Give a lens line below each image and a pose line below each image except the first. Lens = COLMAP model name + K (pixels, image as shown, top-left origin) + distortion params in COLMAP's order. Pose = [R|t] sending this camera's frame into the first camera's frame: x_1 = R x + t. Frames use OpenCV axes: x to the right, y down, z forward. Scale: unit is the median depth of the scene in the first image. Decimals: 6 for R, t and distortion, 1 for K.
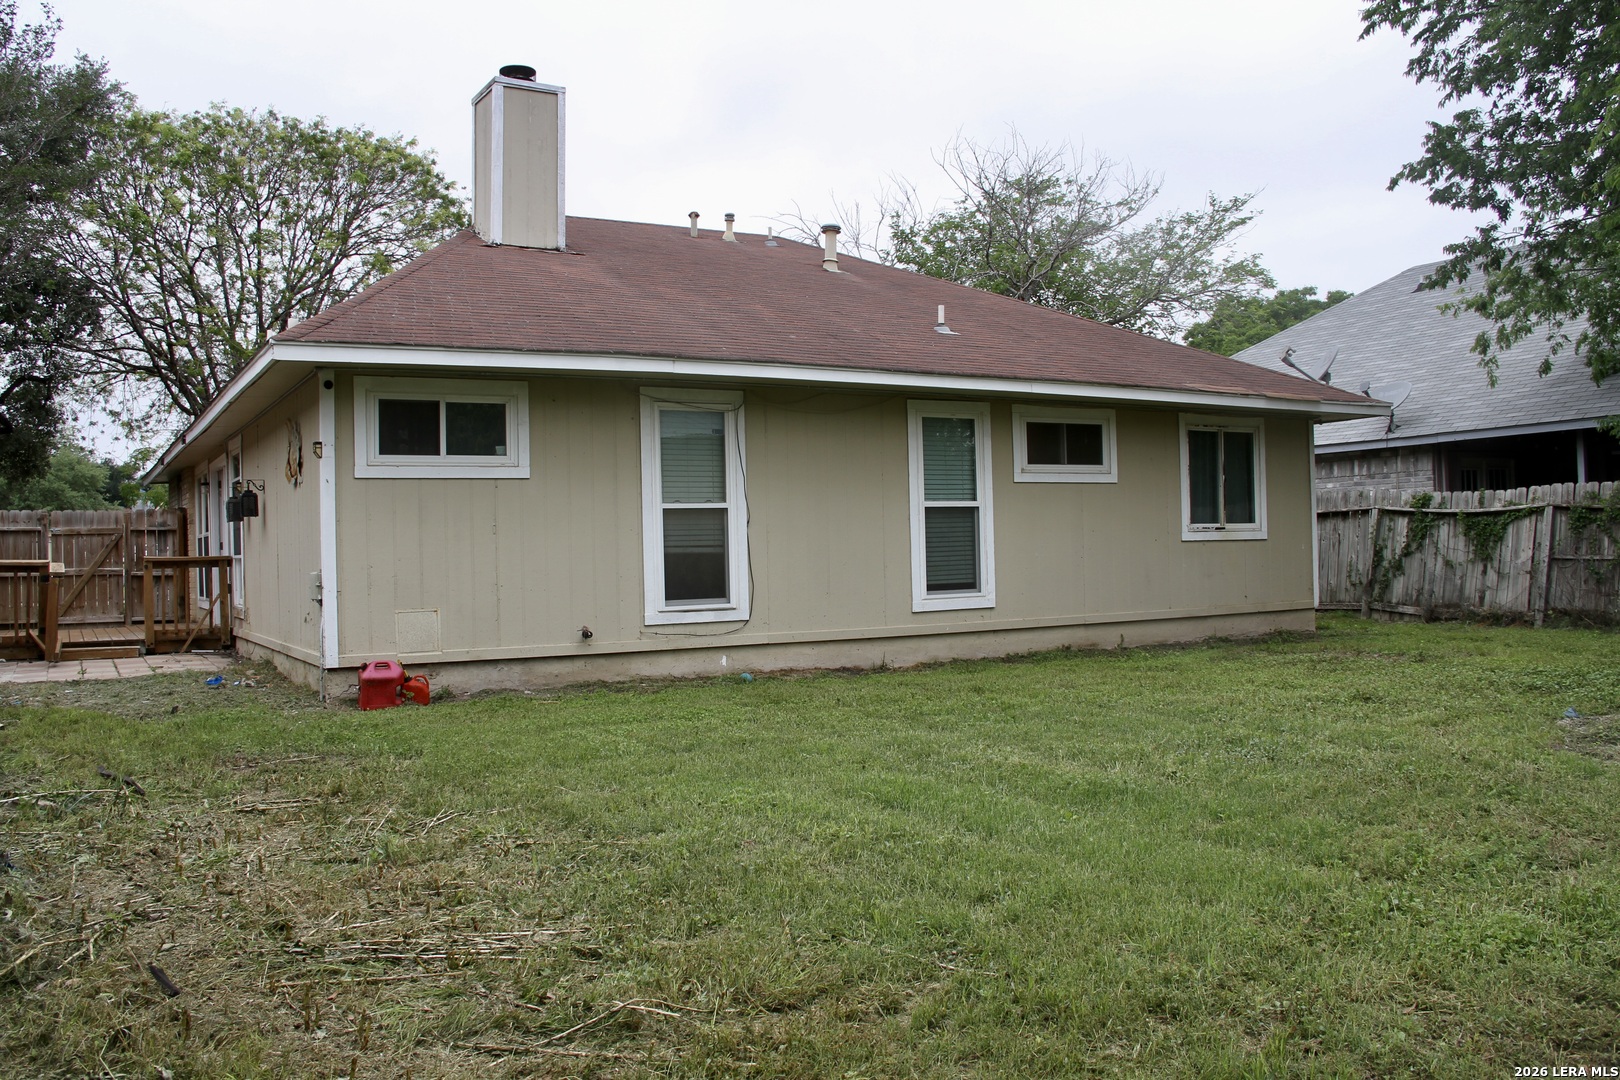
lens RADIAL K [[1359.9, 0, 803.9], [0, 1359.9, 537.9], [0, 0, 1]] dist [-0.177945, 0.159154]
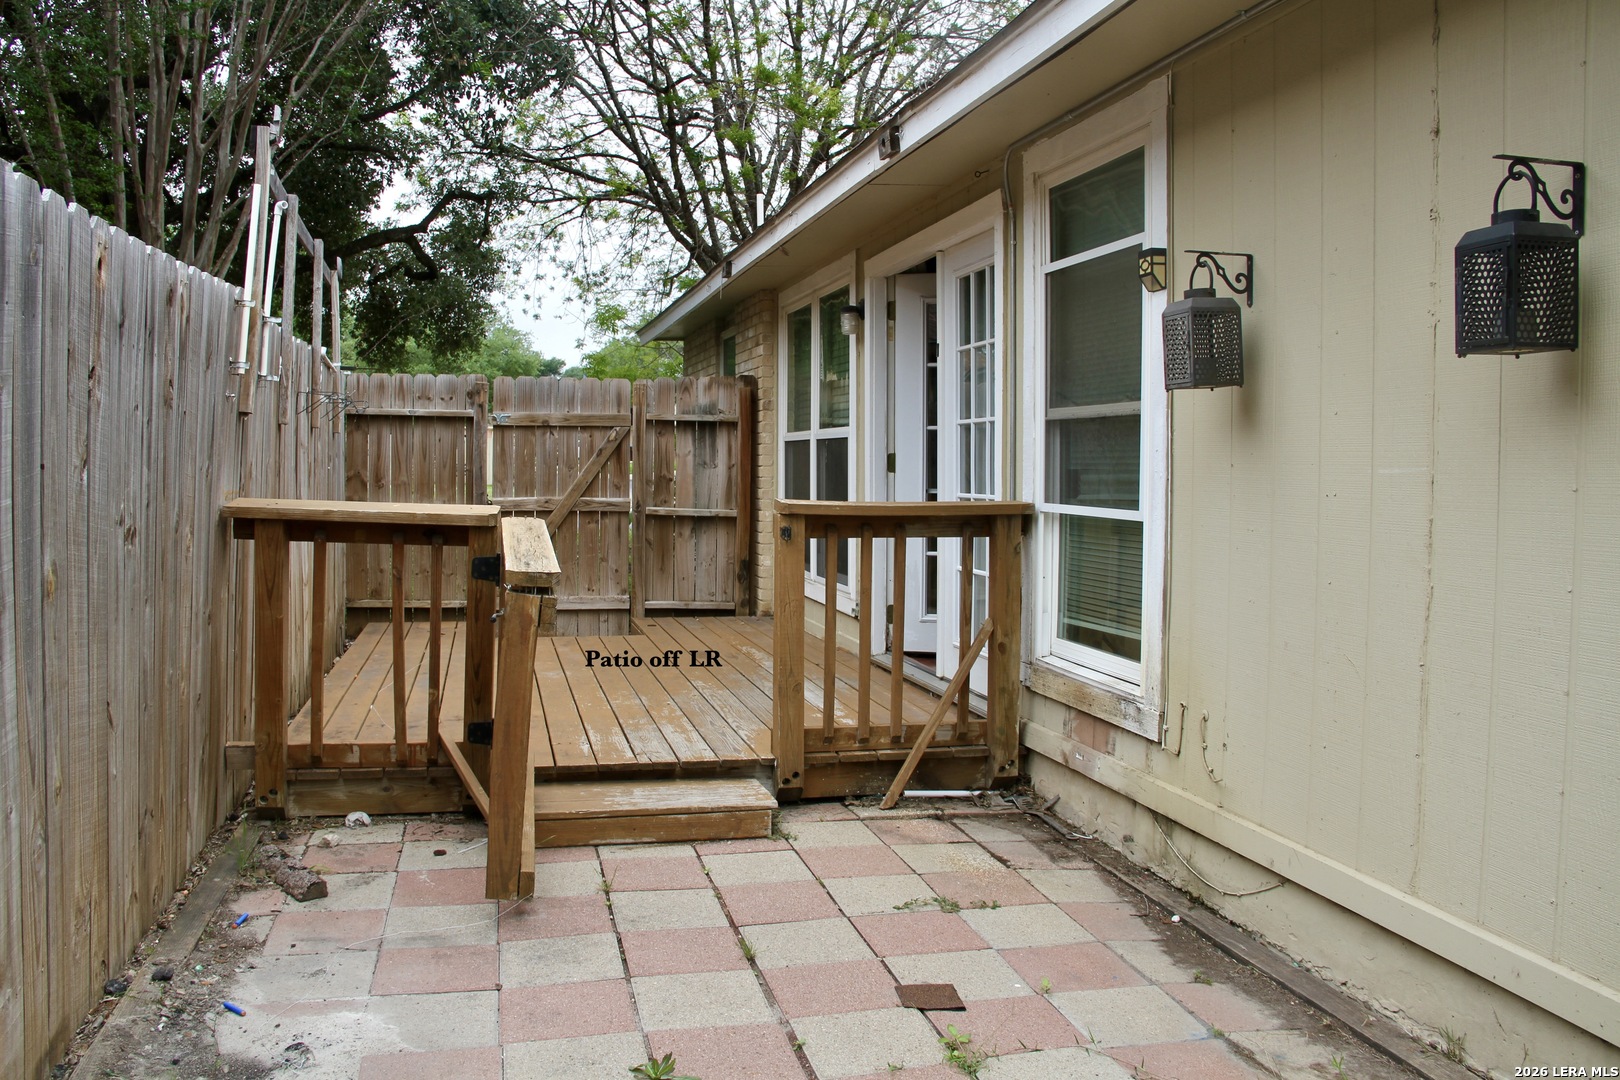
lens RADIAL K [[1359.9, 0, 803.9], [0, 1359.9, 537.9], [0, 0, 1]] dist [-0.177945, 0.159154]
pose [[0.958381, 0.046216, -0.281728, -0.296844], [-0.026621, 0.996977, 0.072991, -0.000500], [0.284249, -0.062453, 0.956714, 0.505608]]
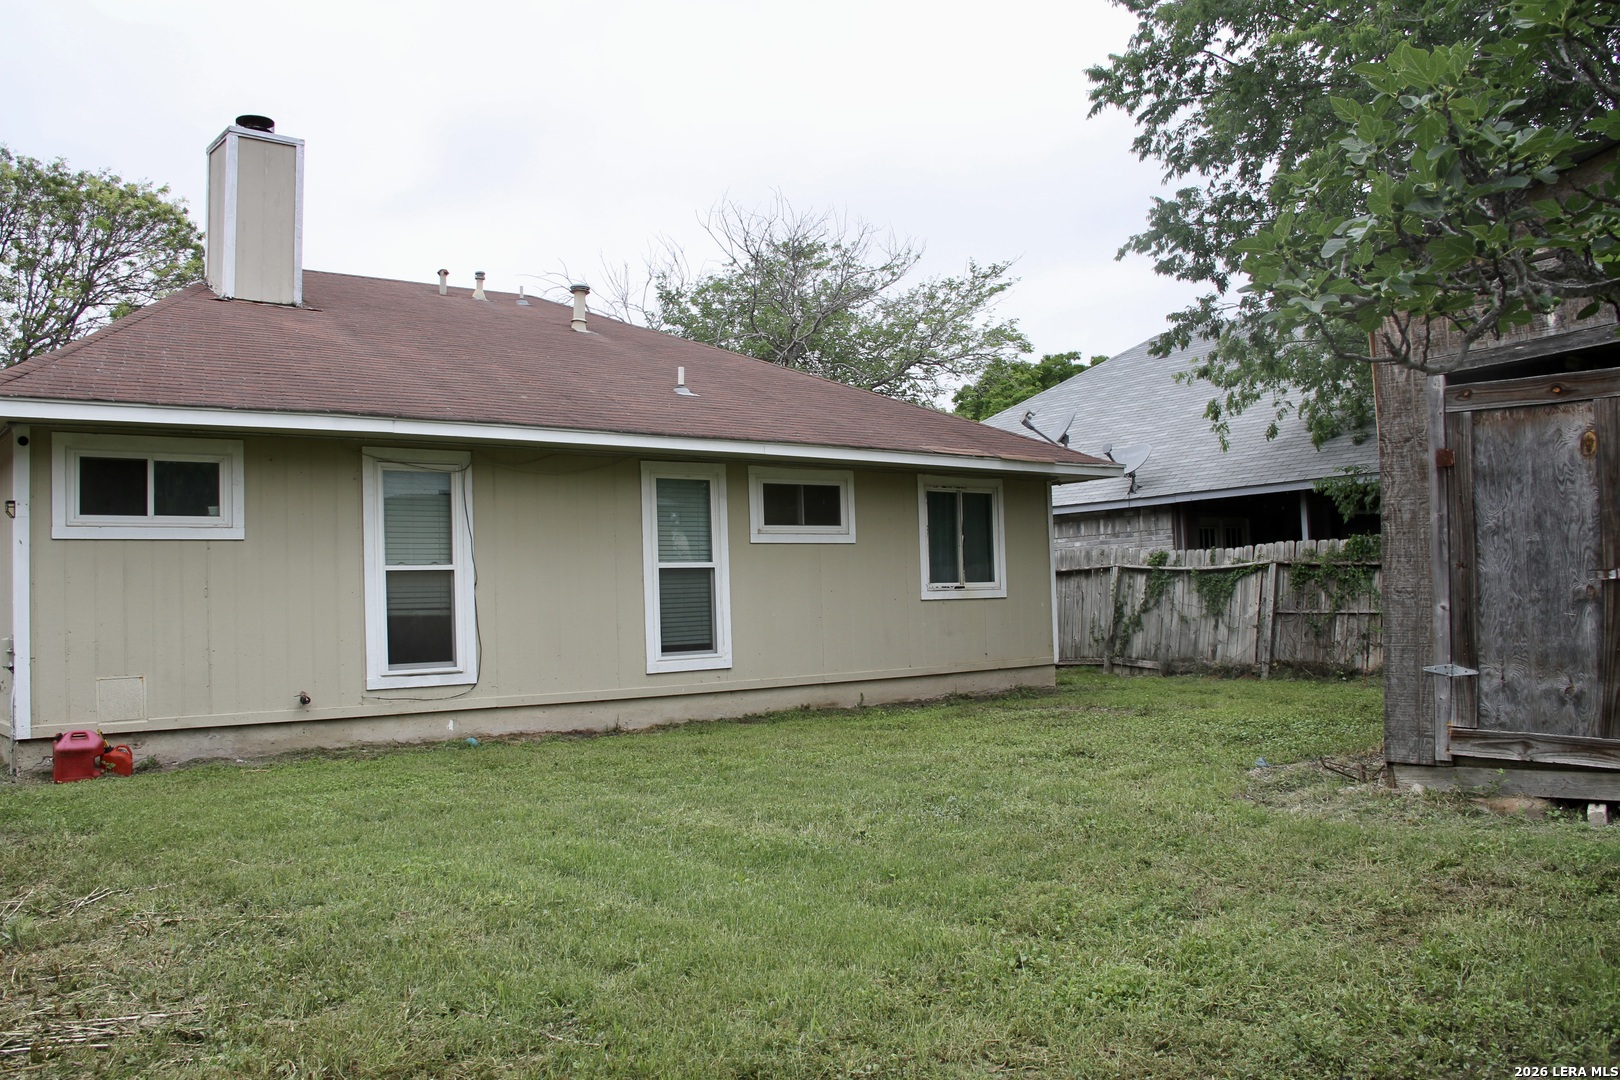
lens RADIAL K [[1359.9, 0, 803.9], [0, 1359.9, 537.9], [0, 0, 1]] dist [-0.177945, 0.159154]
pose [[0.987955, -0.000188, 0.154743, 0.036837], [0.006934, 0.999049, -0.043057, -0.001199], [-0.154588, 0.043611, 0.987016, -0.002448]]
